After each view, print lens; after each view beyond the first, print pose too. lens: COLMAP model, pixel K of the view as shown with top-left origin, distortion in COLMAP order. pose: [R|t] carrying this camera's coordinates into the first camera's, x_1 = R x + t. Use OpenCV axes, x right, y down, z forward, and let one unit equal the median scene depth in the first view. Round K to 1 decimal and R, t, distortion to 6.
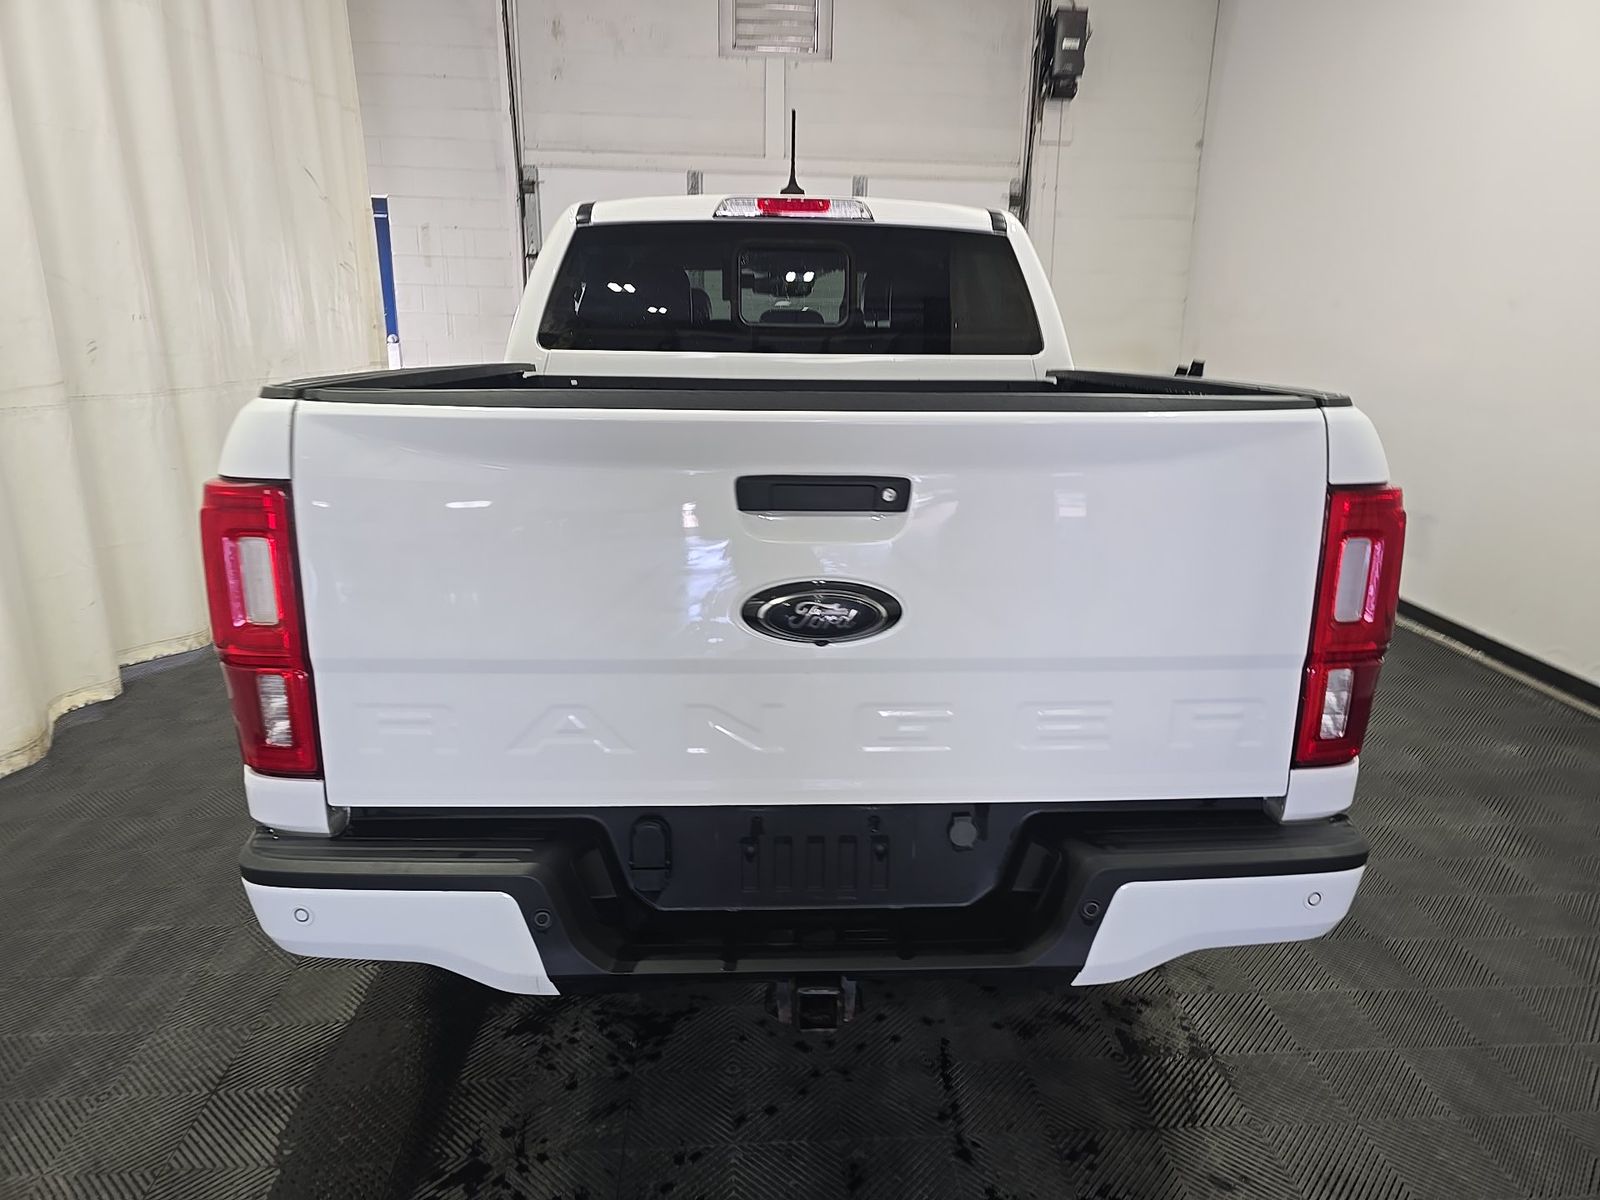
lens RADIAL K [[1076.5, 0, 805.0], [0, 1076.5, 597.6], [0, 0, 1]] dist [0.013864, -0.003728]
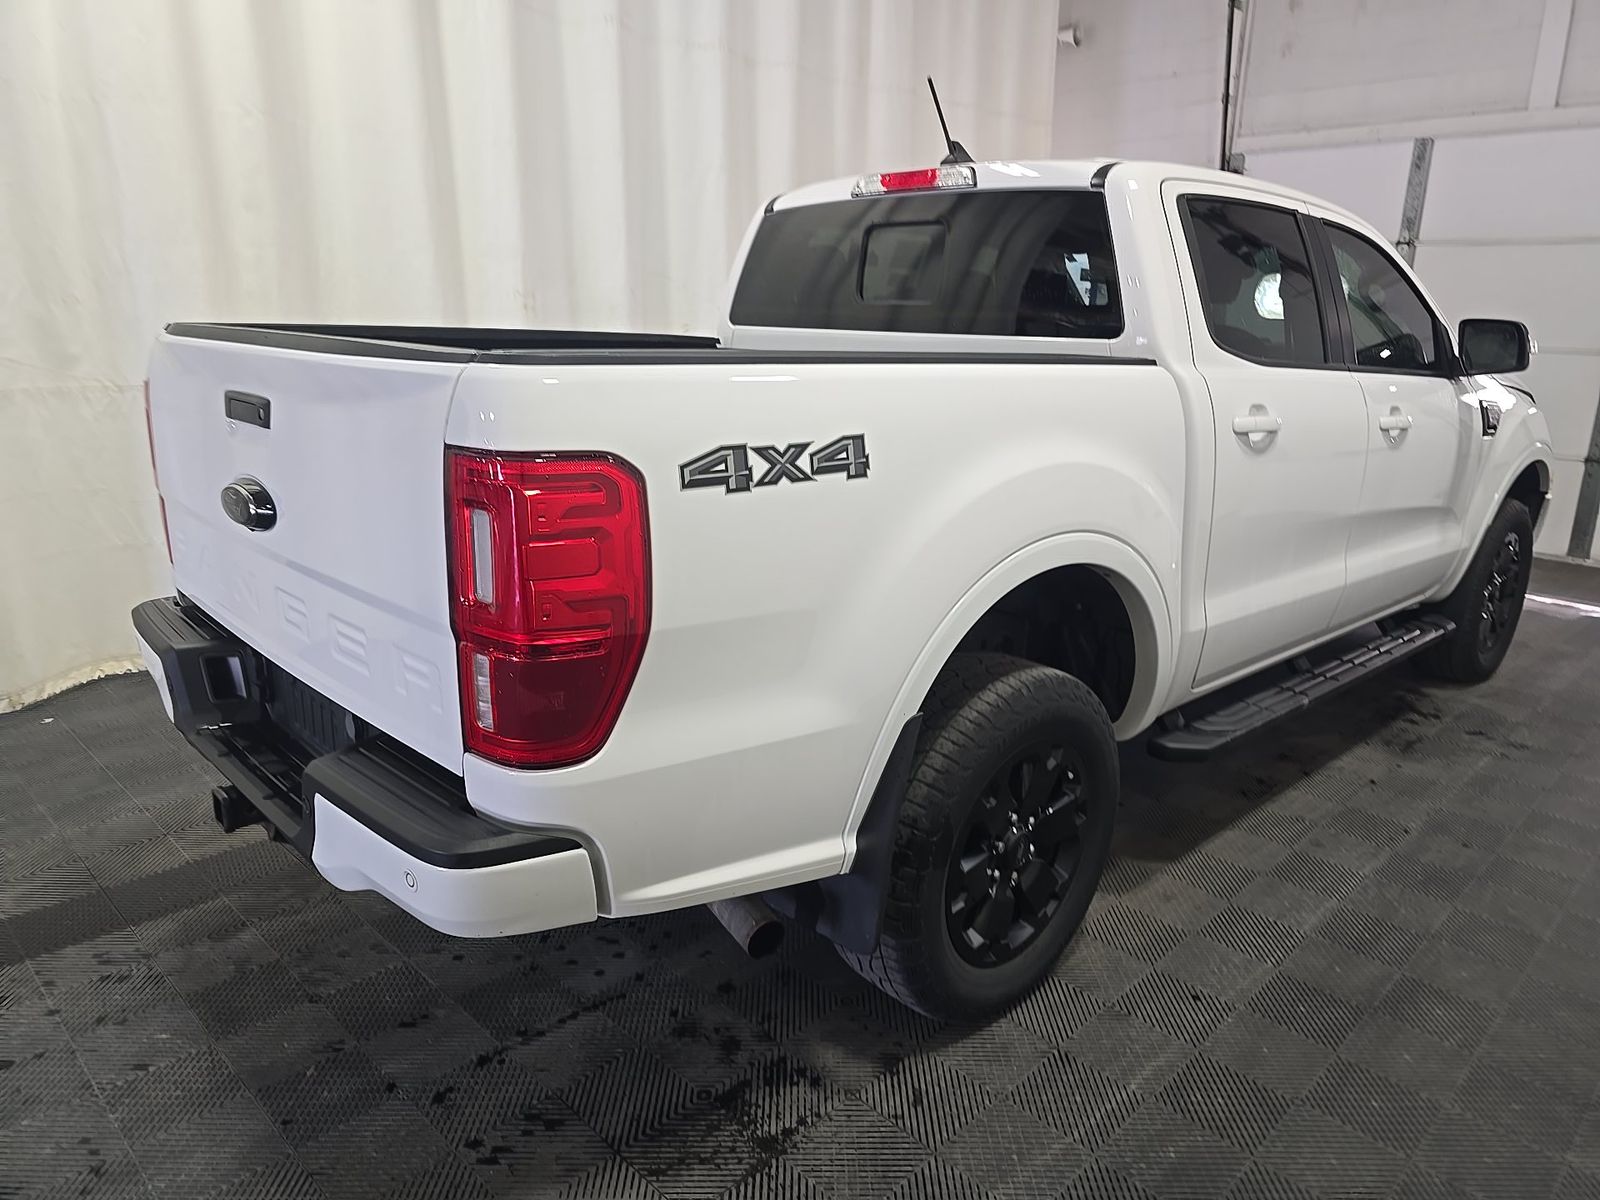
lens RADIAL K [[1076.5, 0, 805.0], [0, 1076.5, 597.6], [0, 0, 1]] dist [0.013864, -0.003728]
pose [[0.654684, 0.194552, -0.730437, 0.701848], [-0.199639, 0.976503, 0.081157, -0.056269], [0.729063, 0.092692, 0.678141, 0.308597]]
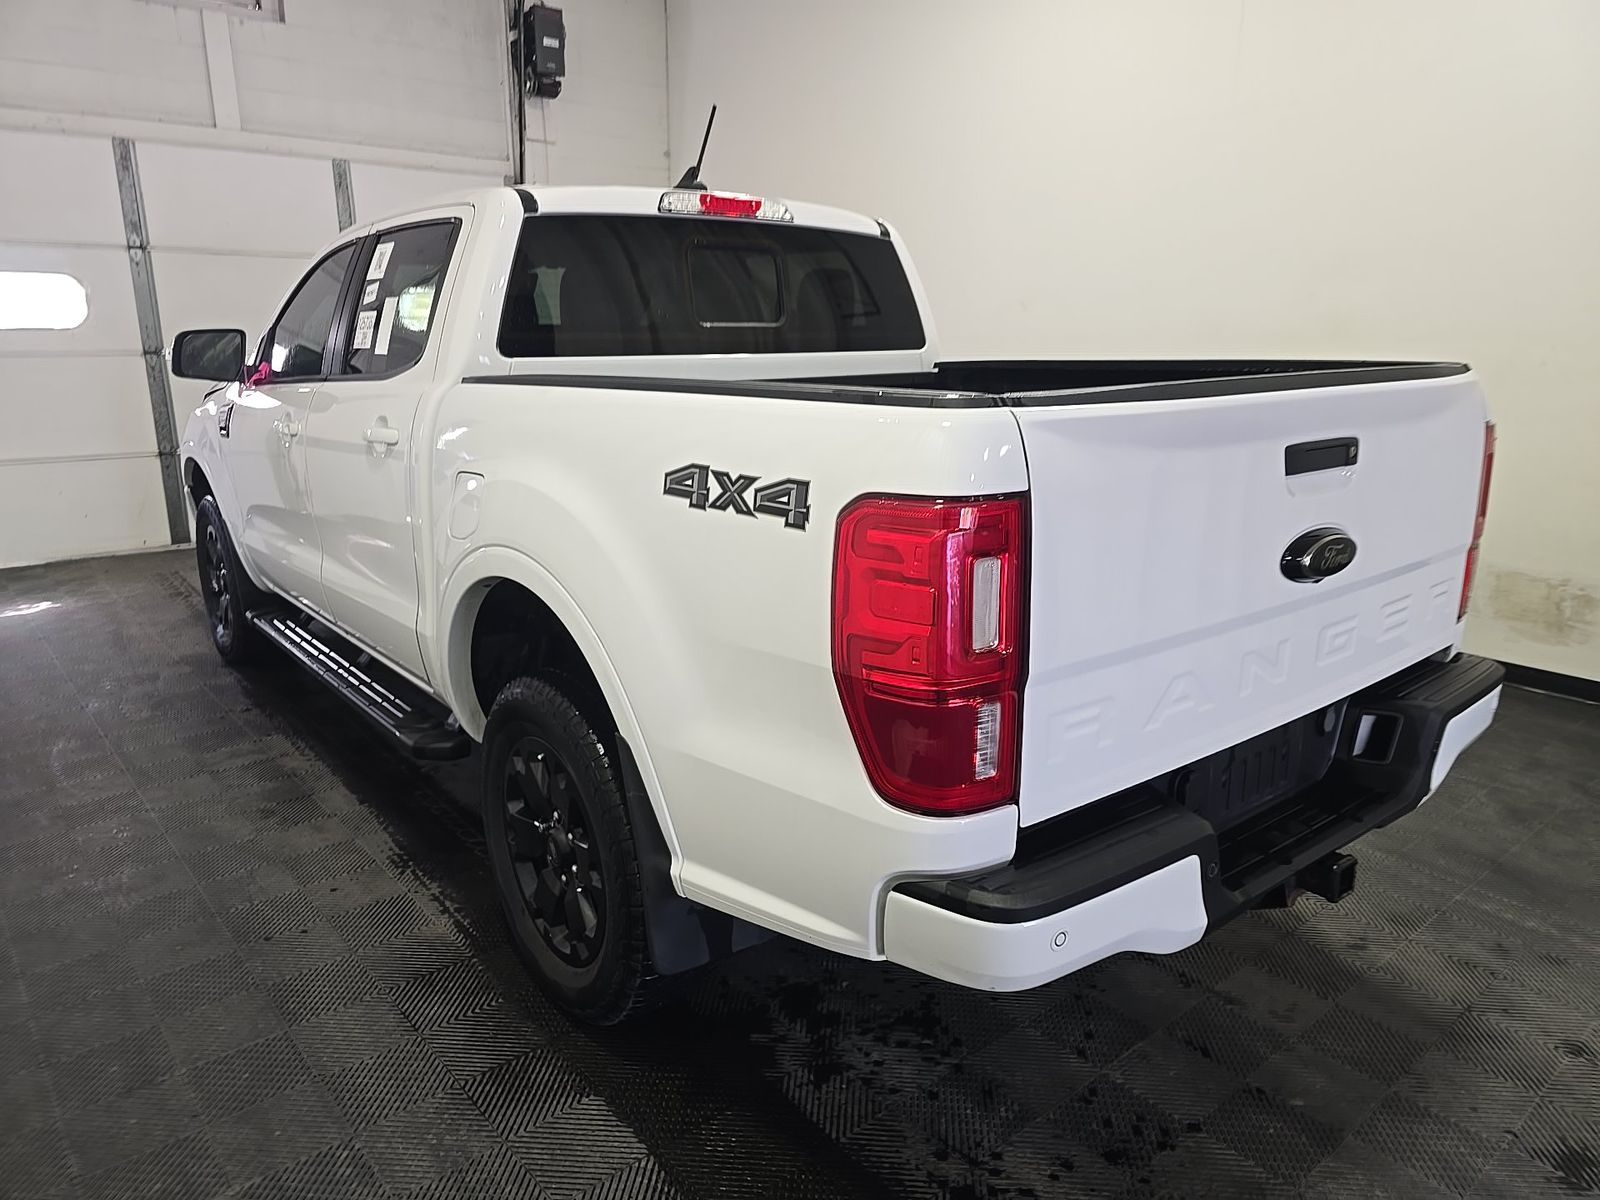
lens RADIAL K [[1096.2, 0, 800.0], [0, 1096.2, 600.0], [0, 0, 1]] dist [0.022681, -0.018642]
pose [[0.803660, -0.159152, 0.573412, -0.588236], [0.160209, 0.985862, 0.049089, -0.045435], [-0.573118, 0.052415, 0.817795, 0.160019]]
